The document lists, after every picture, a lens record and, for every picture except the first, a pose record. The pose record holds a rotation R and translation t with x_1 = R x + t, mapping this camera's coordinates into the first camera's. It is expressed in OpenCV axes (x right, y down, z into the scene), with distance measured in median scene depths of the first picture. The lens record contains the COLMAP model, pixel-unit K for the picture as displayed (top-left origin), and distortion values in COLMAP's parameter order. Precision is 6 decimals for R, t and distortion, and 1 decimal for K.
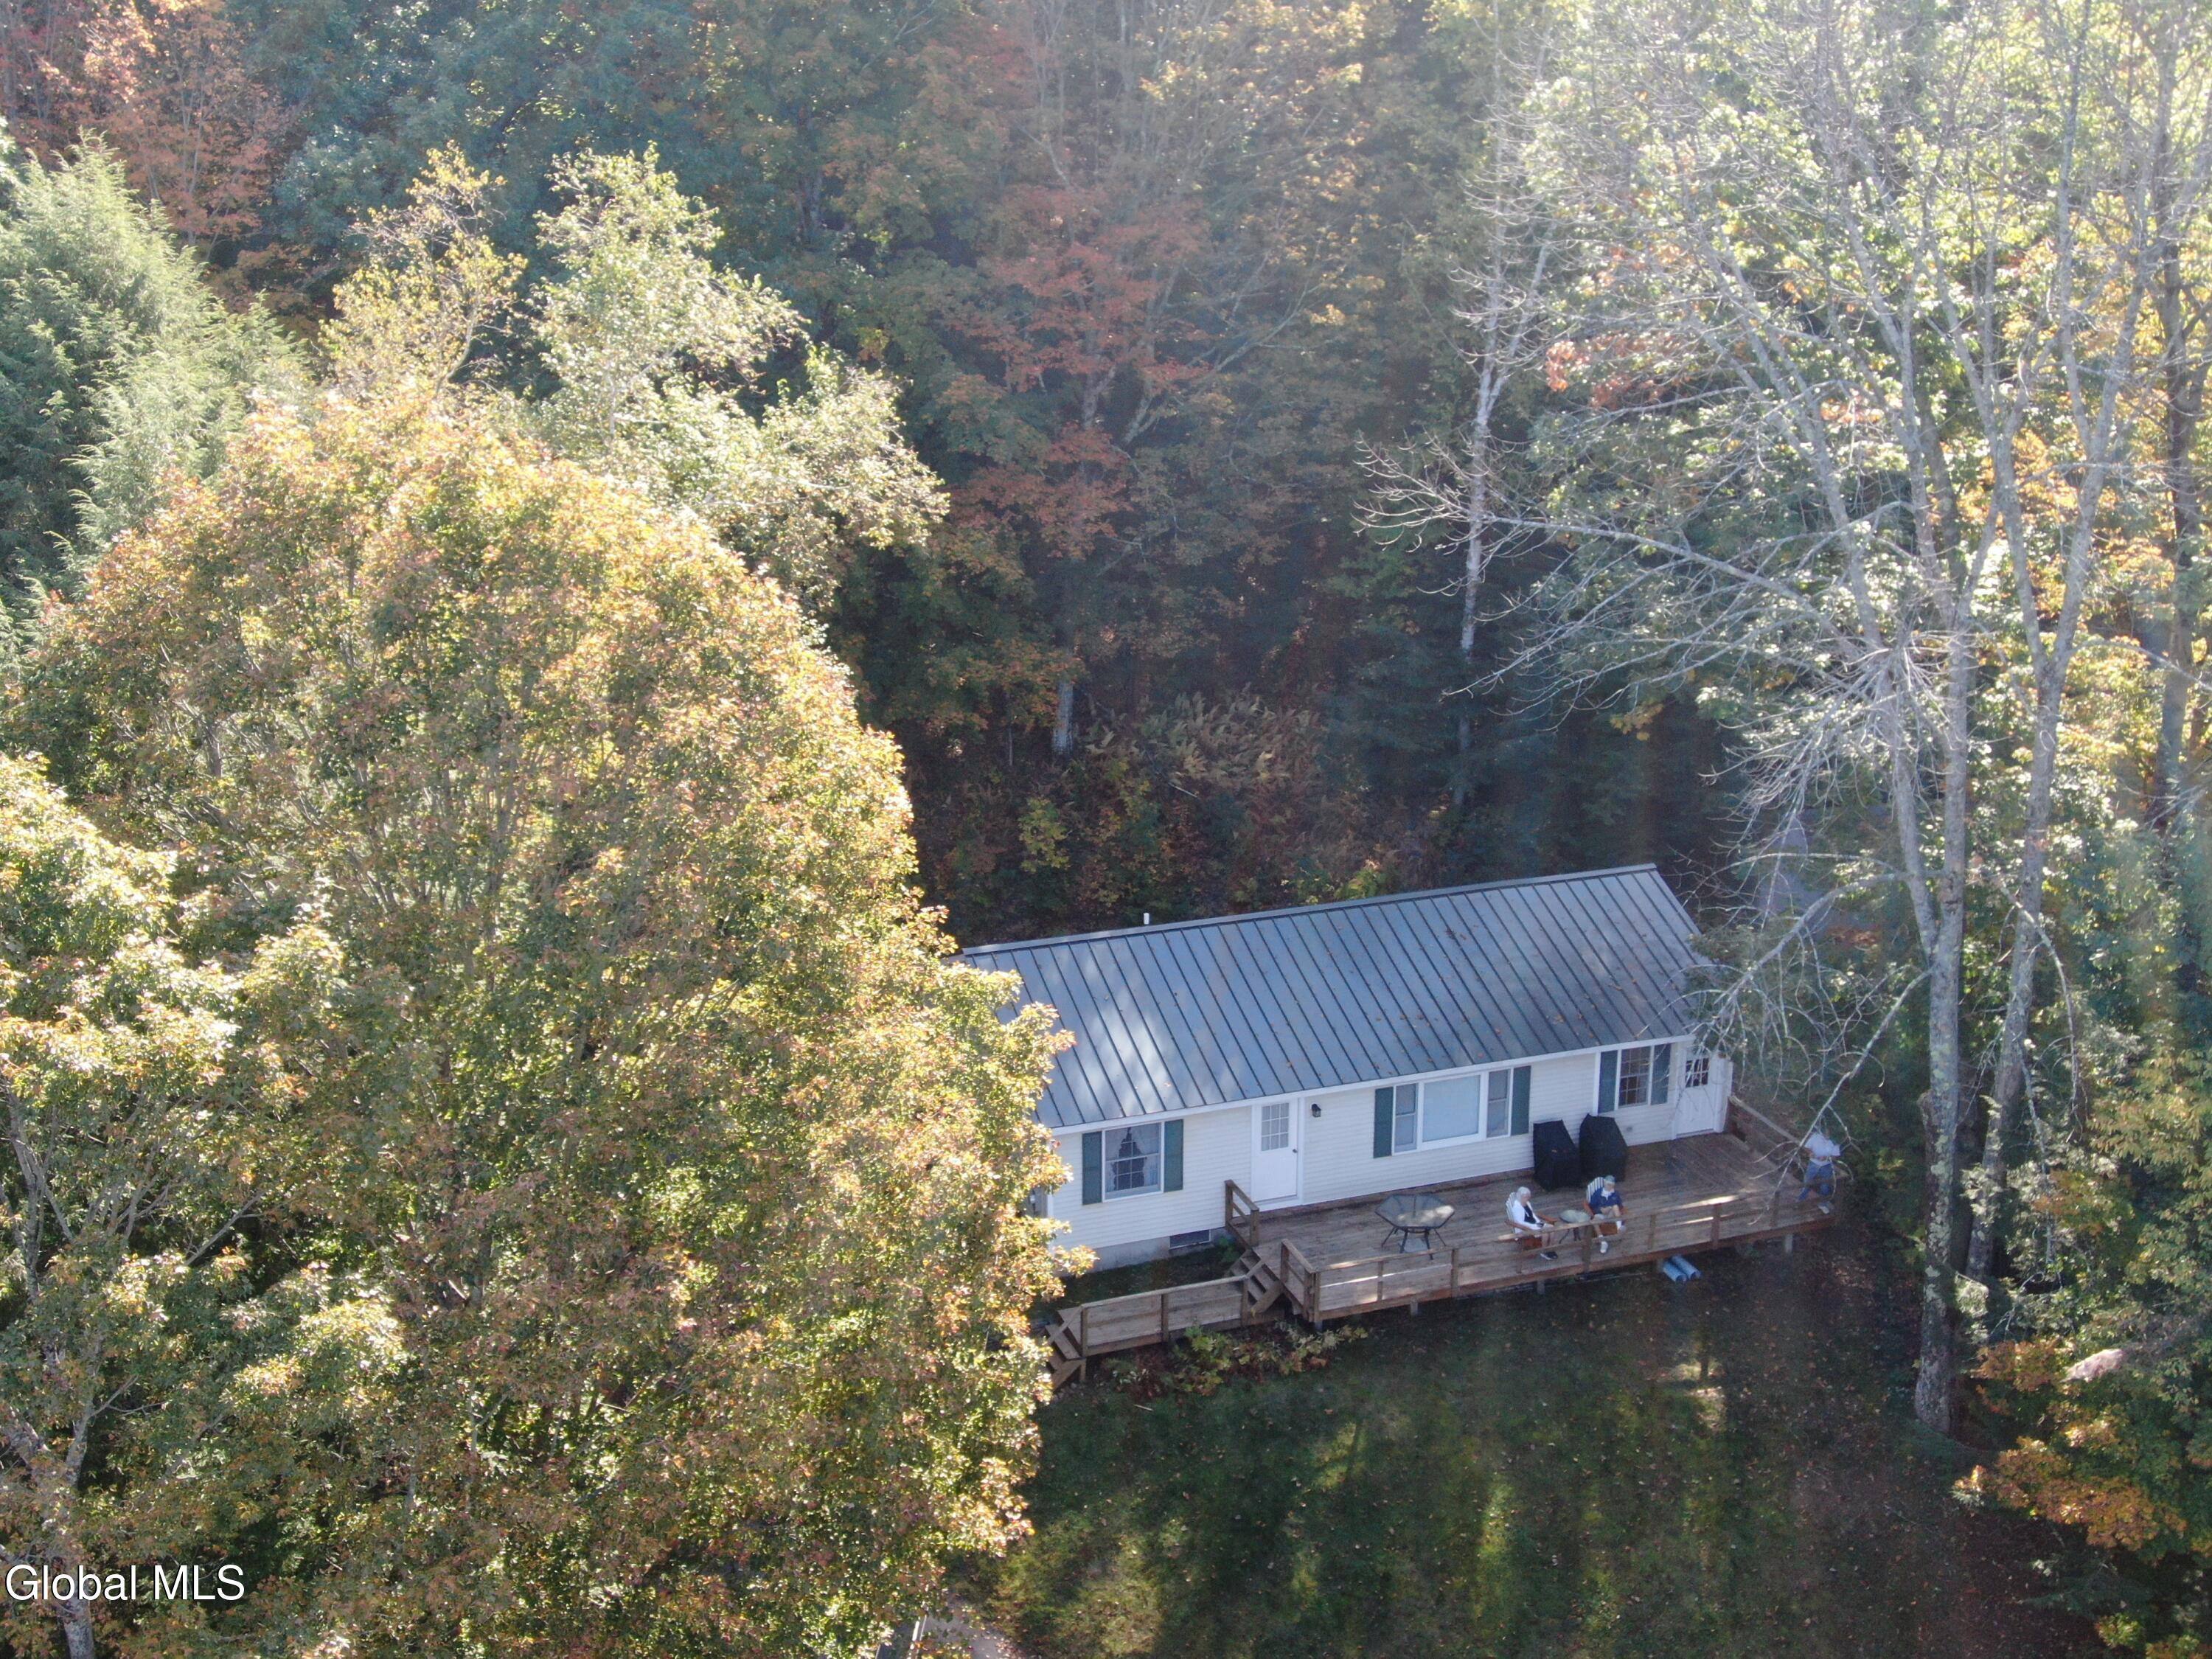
lens RADIAL K [[2606.2, 0, 1107.8], [0, 2606.2, 832.4], [0, 0, 1]] dist [0.032955, 0.000000]
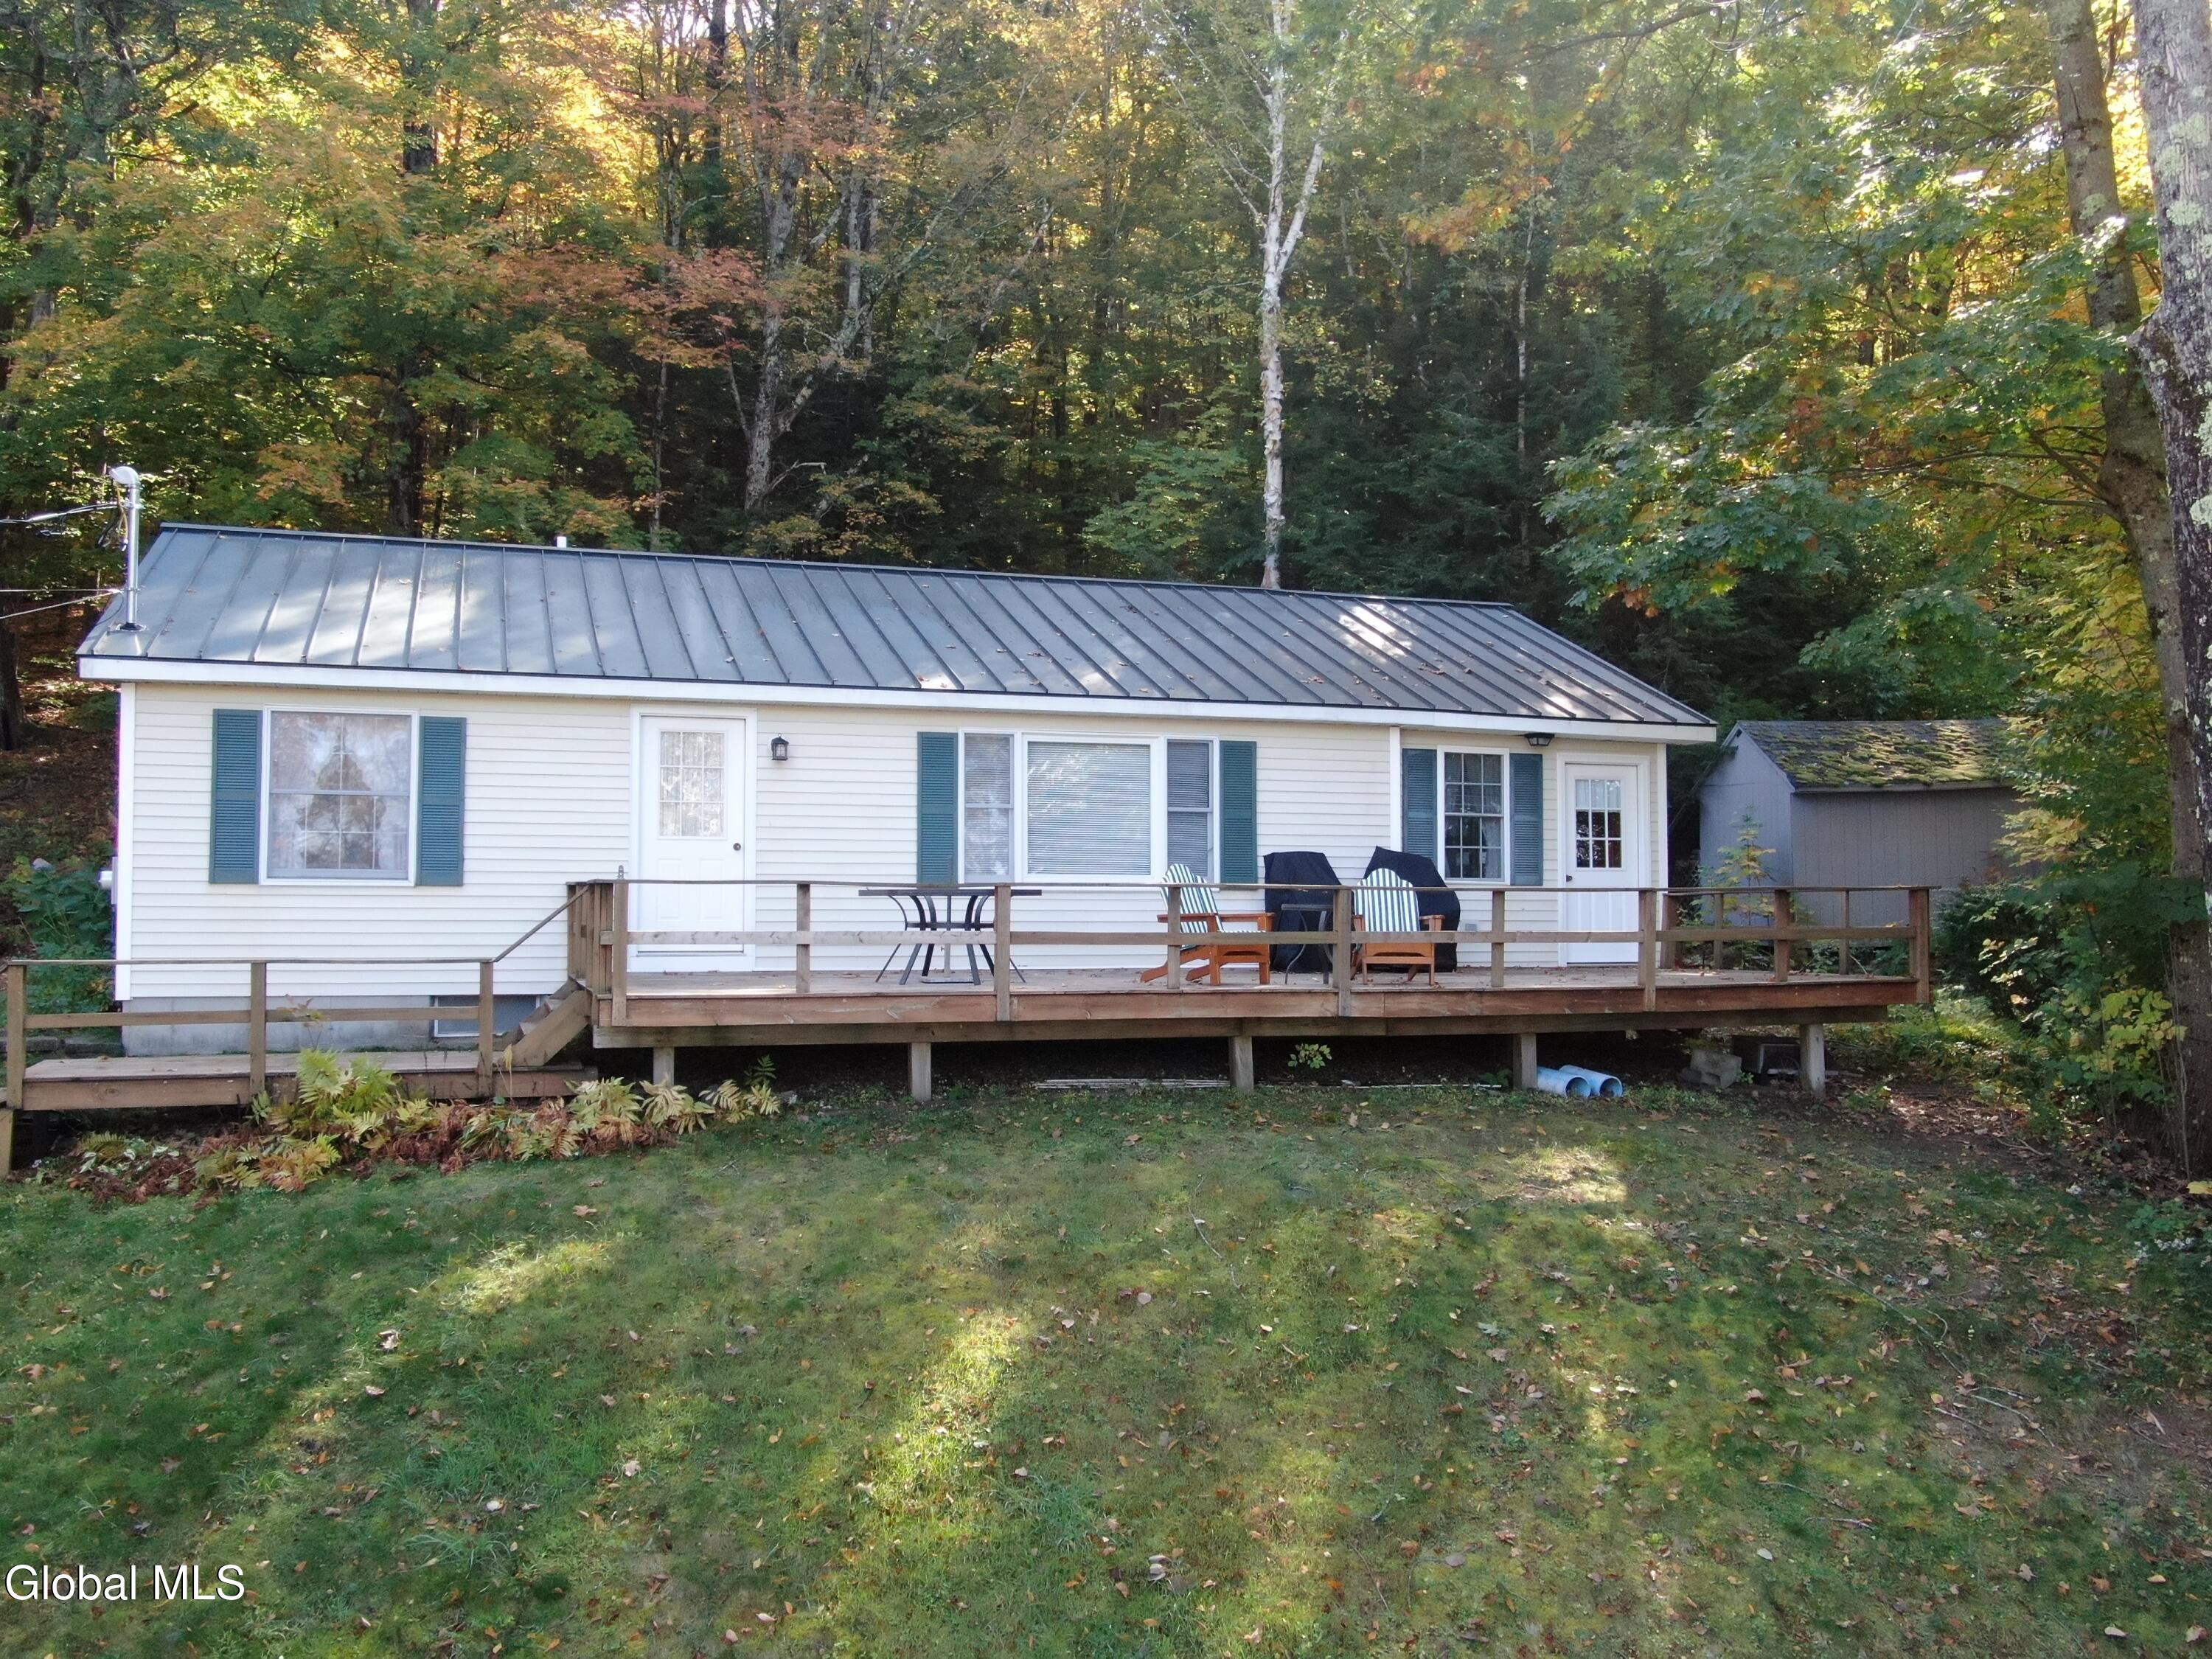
lens RADIAL K [[2002.2, 0, 1100.7], [0, 2002.2, 826.3], [0, 0, 1]] dist [-0.009506, 0.000000]
pose [[0.999329, 0.002692, -0.036528, 0.146110], [-0.014983, 0.940079, -0.340628, 0.234389], [0.033423, 0.340947, 0.939488, 0.643659]]
